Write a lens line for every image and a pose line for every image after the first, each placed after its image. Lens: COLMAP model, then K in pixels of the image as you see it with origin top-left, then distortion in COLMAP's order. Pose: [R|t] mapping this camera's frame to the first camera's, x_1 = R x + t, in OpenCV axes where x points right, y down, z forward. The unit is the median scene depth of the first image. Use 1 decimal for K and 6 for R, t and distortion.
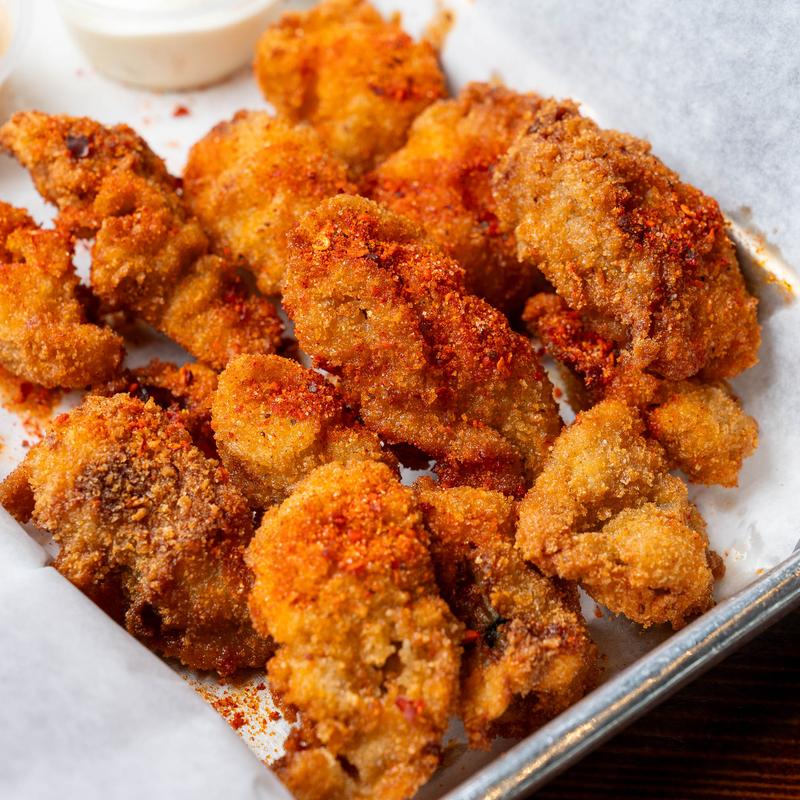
lens RADIAL K [[2512.0, 0, 399.8], [0, 2512.0, 399.9], [0, 0, 1]] dist [-0.060005, 0.000000]
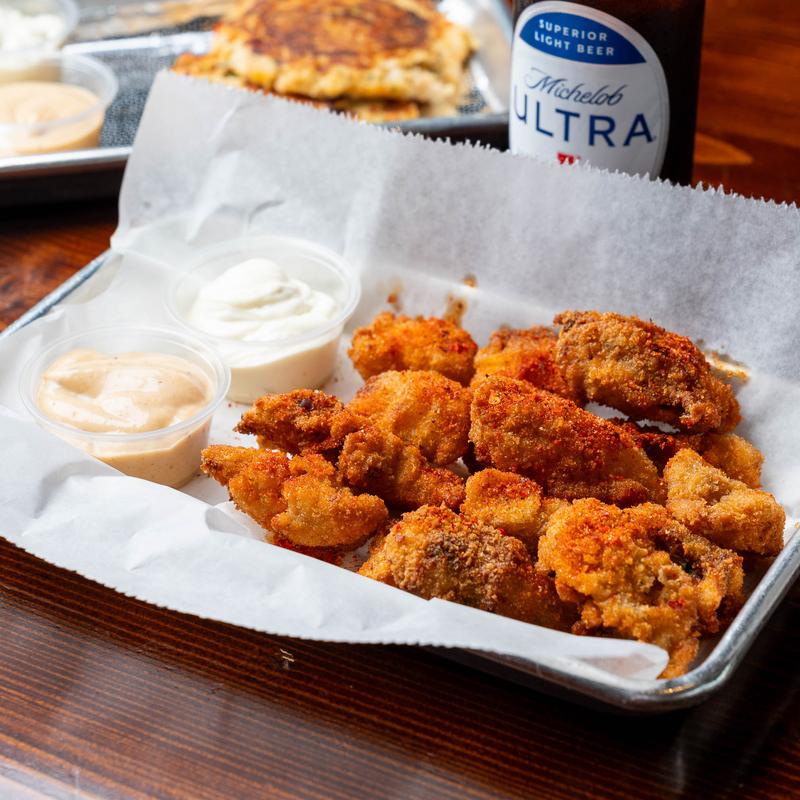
lens RADIAL K [[2512.0, 0, 400.2], [0, 2512.0, 400.1], [0, 0, 1]] dist [-0.060005, 0.000000]
pose [[0.919696, -0.228836, 0.319051, -0.611161], [0.313301, 0.917489, -0.245065, 0.319356], [-0.236646, 0.325344, 0.915505, -0.486872]]
